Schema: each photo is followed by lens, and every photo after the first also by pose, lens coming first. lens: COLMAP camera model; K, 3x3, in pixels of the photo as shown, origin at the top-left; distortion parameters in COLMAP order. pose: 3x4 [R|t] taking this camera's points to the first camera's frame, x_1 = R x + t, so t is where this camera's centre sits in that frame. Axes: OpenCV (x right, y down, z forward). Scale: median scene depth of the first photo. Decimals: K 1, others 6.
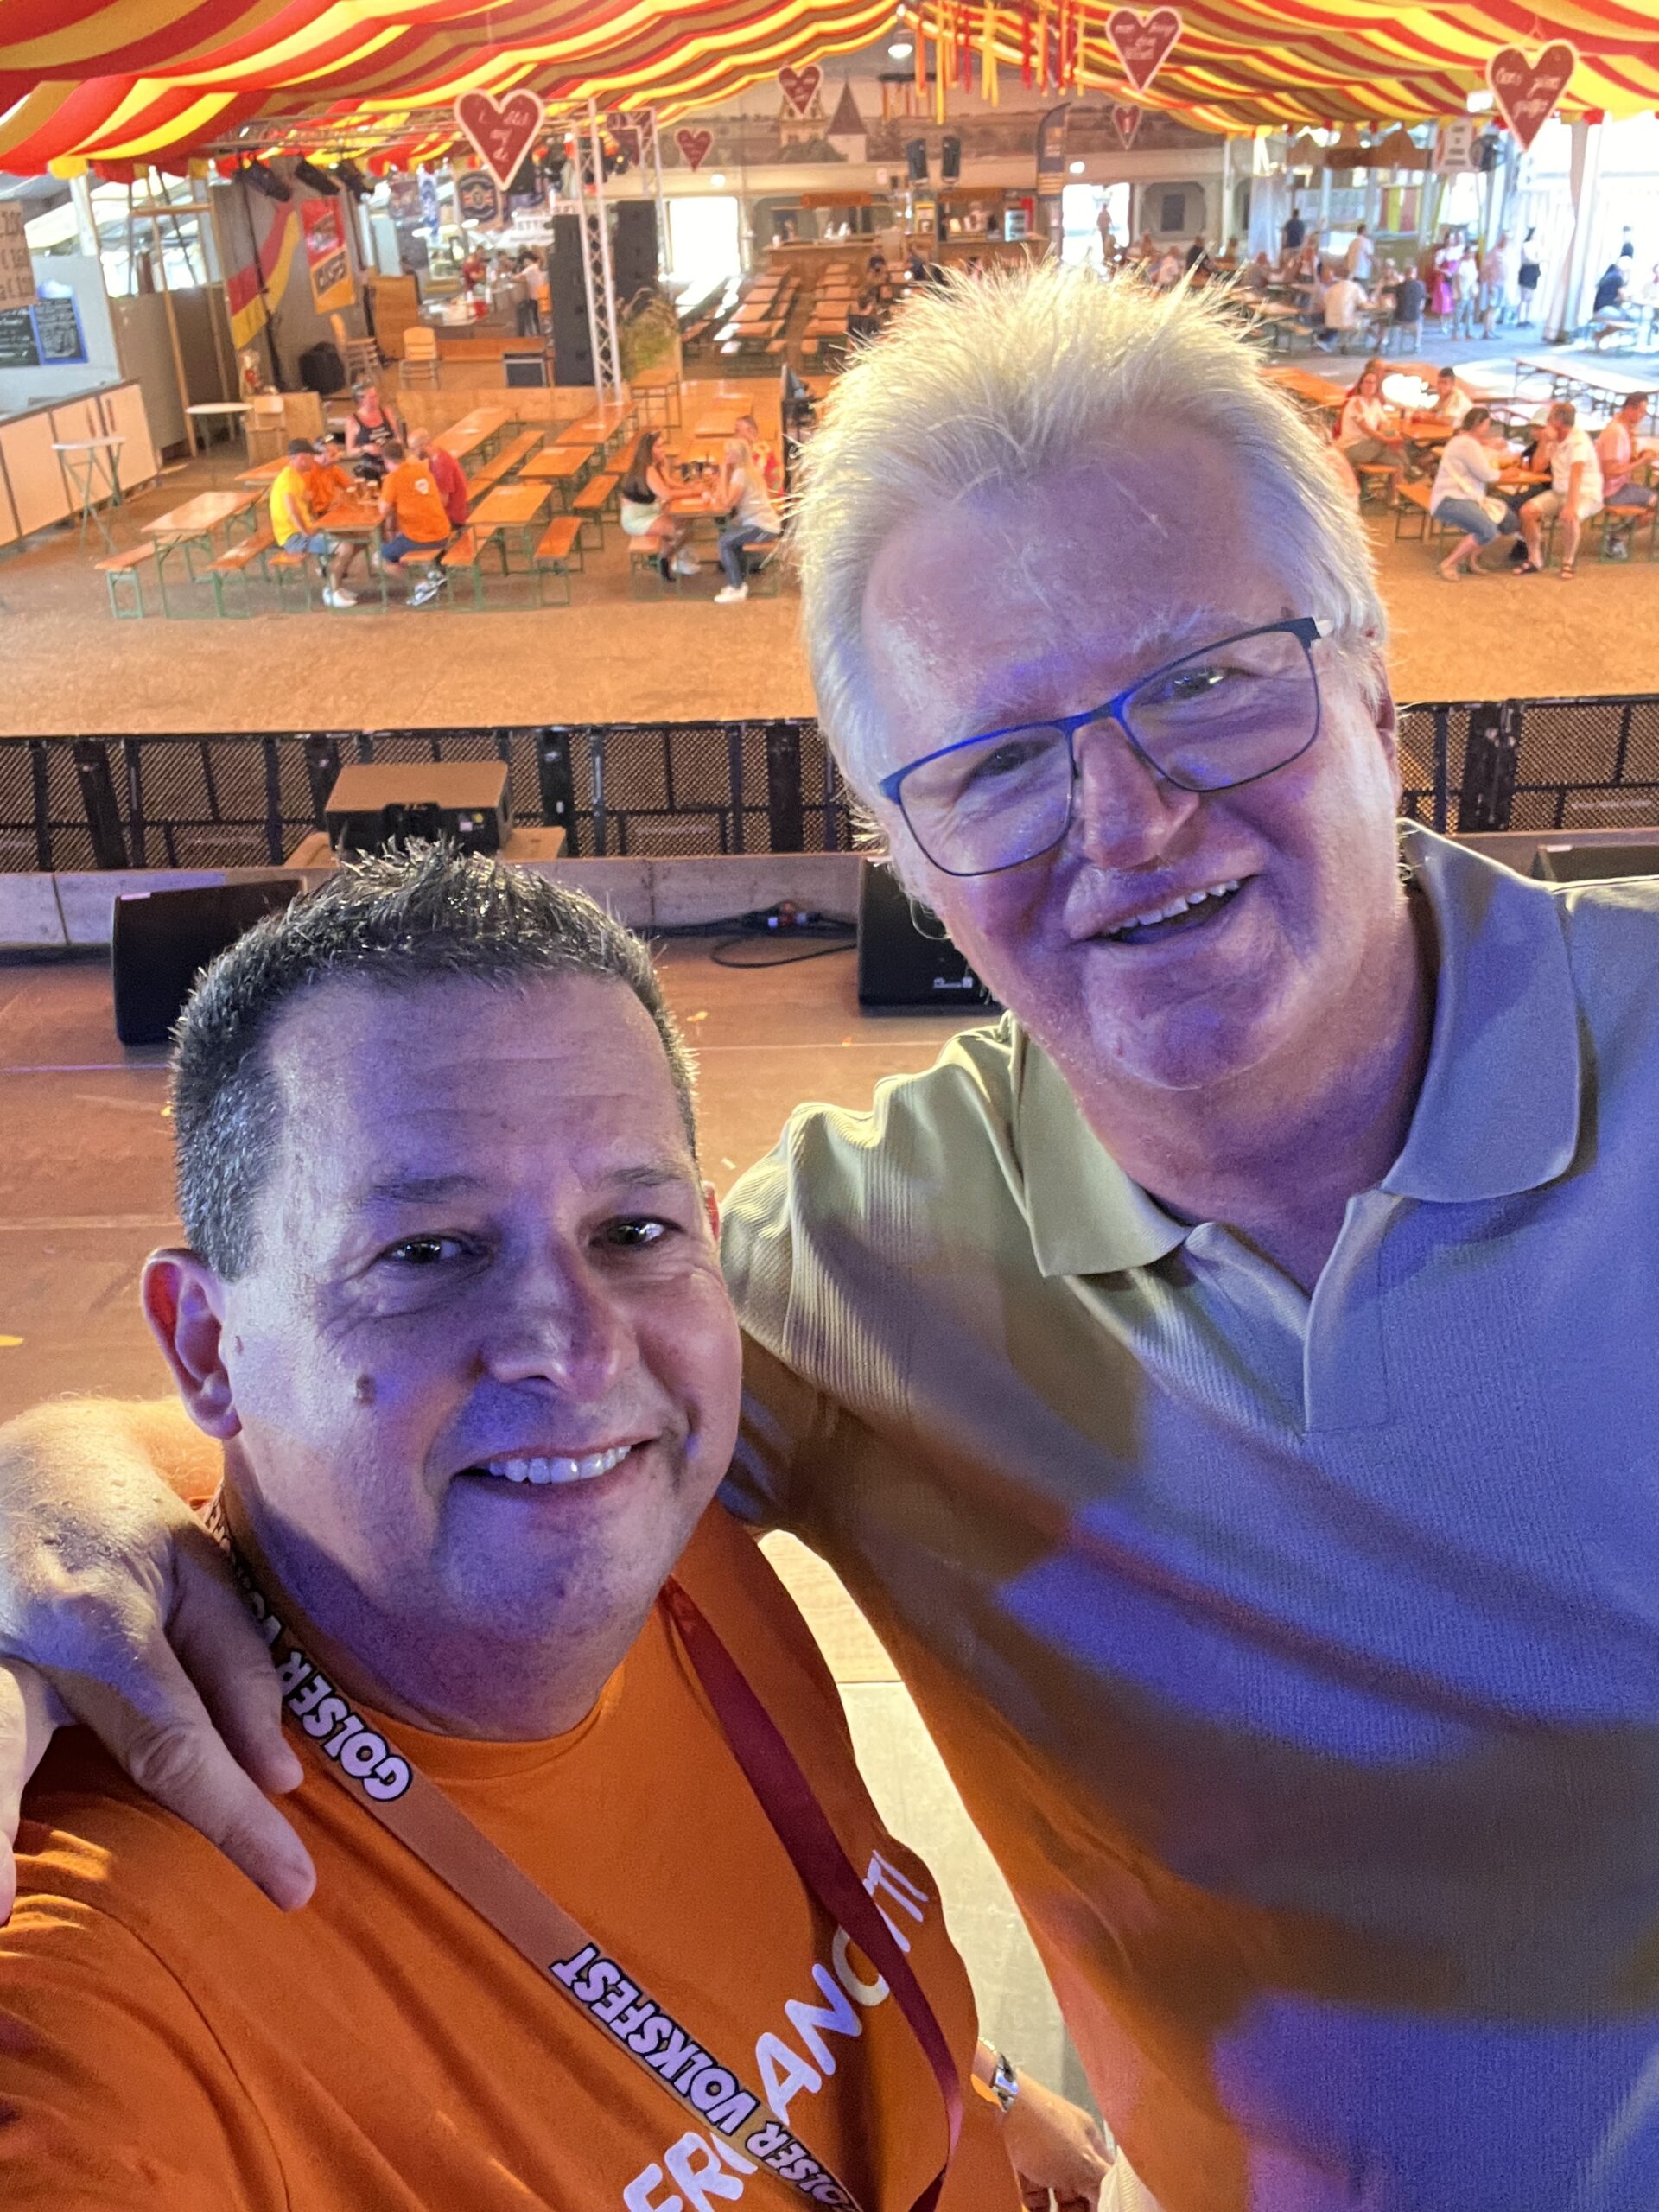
lens RADIAL K [[1942.7, 0, 825.3], [0, 1942.7, 1156.2], [0, 0, 1]] dist [0.073059, -0.087985]
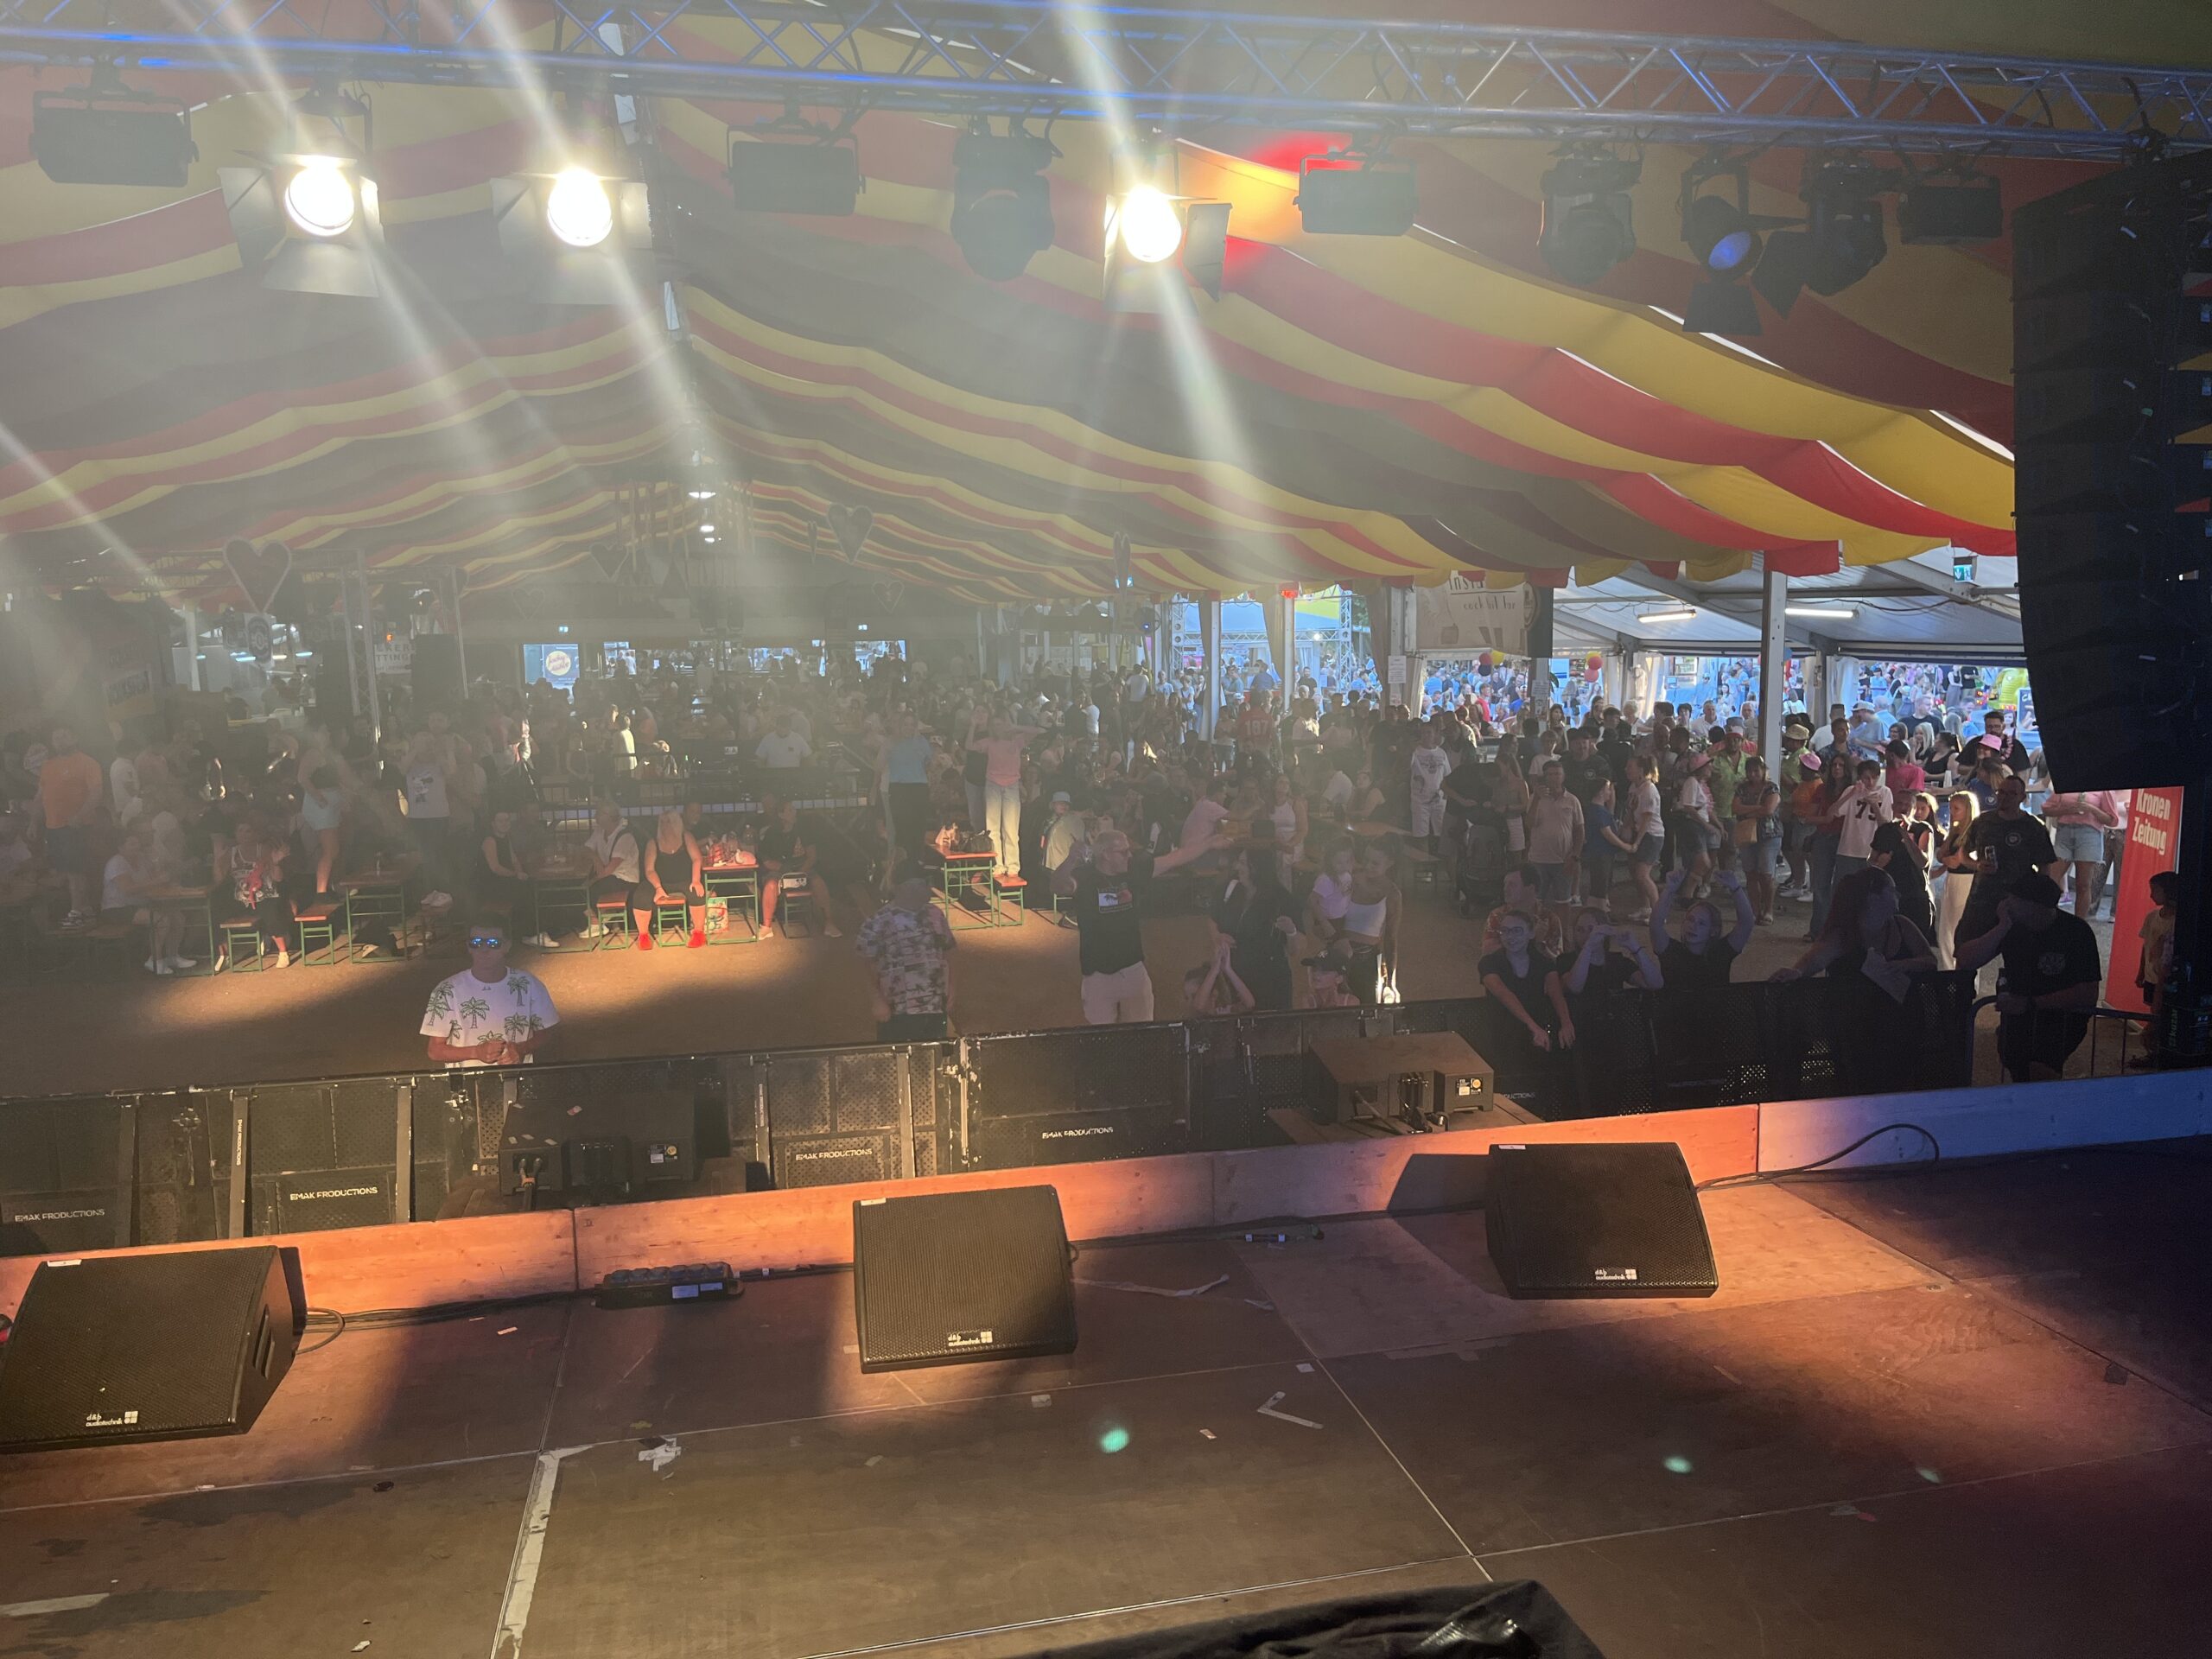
lens RADIAL K [[1672.7, 0, 1129.4], [0, 1672.7, 838.2], [0, 0, 1]] dist [0.061341, -0.084136]
pose [[0.969629, -0.010005, 0.244374, 0.062760], [0.091926, 0.940811, -0.326228, -0.010140], [-0.226646, 0.338785, 0.913157, 0.039614]]
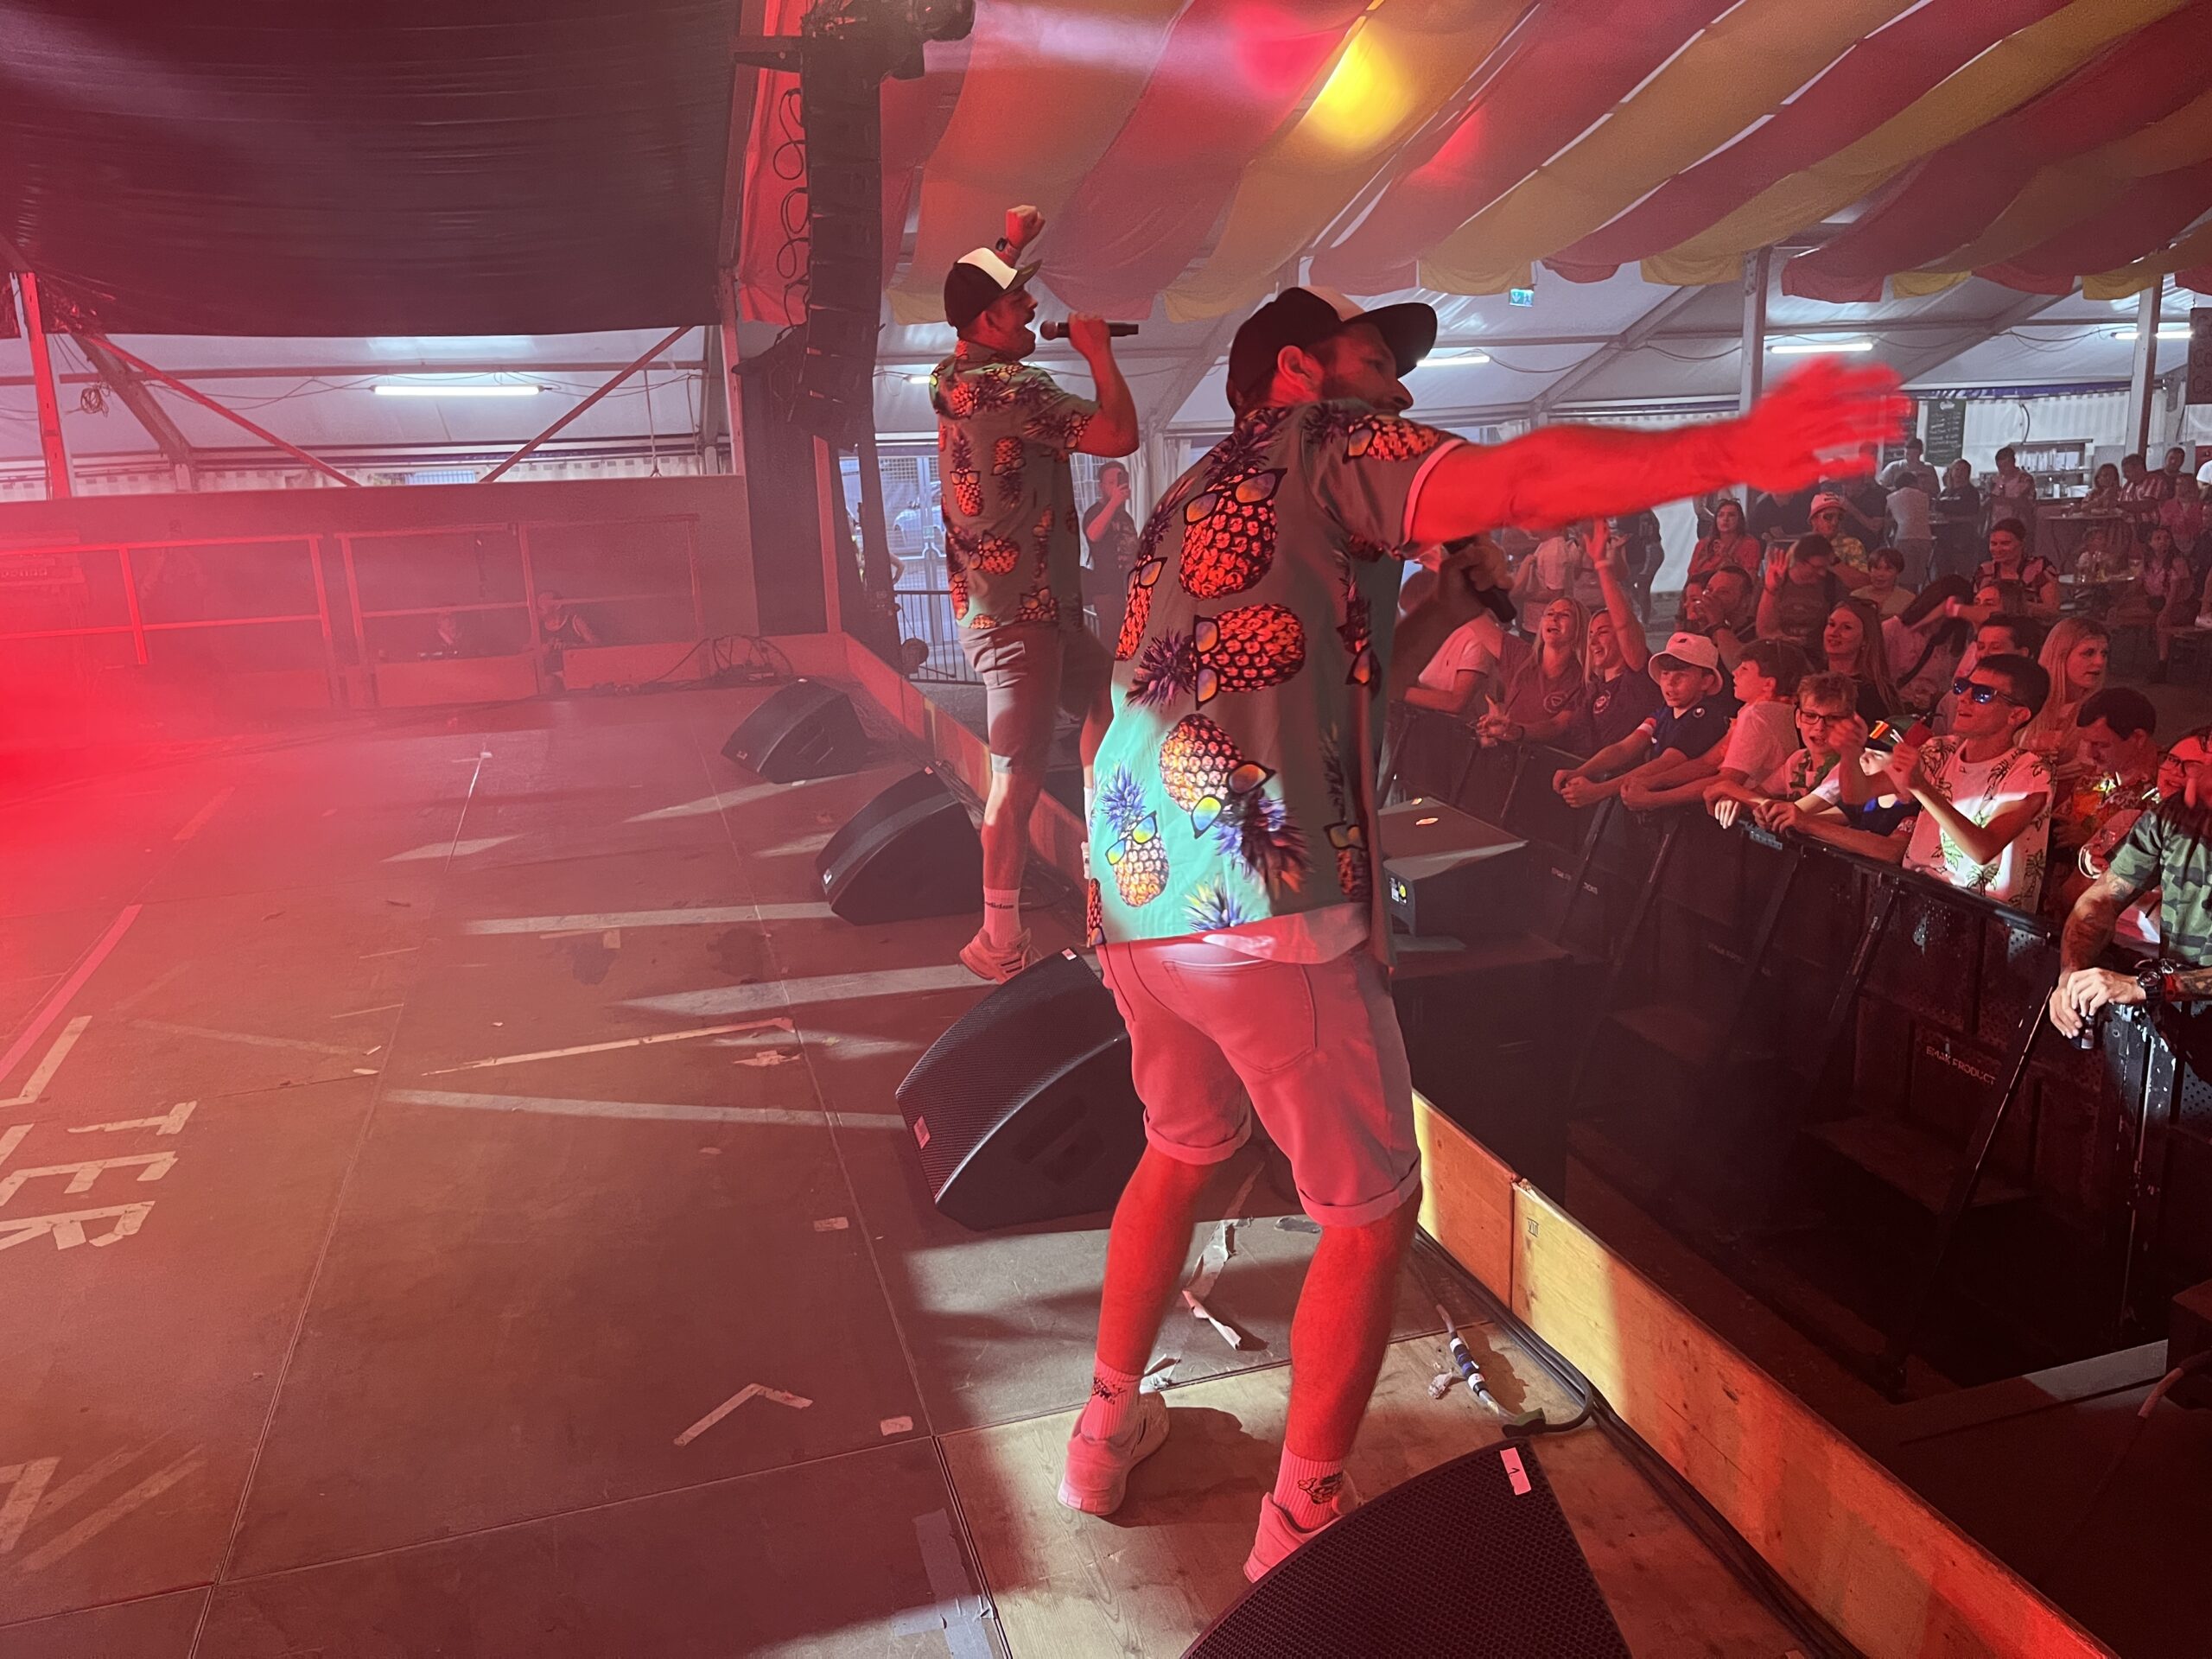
lens RADIAL K [[1672.7, 0, 1131.5], [0, 1672.7, 820.6], [0, 0, 1]] dist [0.061341, -0.084136]
pose [[0.311670, 0.248362, -0.917158, 0.197126], [-0.406370, 0.907349, 0.107613, -0.058672], [0.858909, 0.339166, 0.383721, 0.160693]]
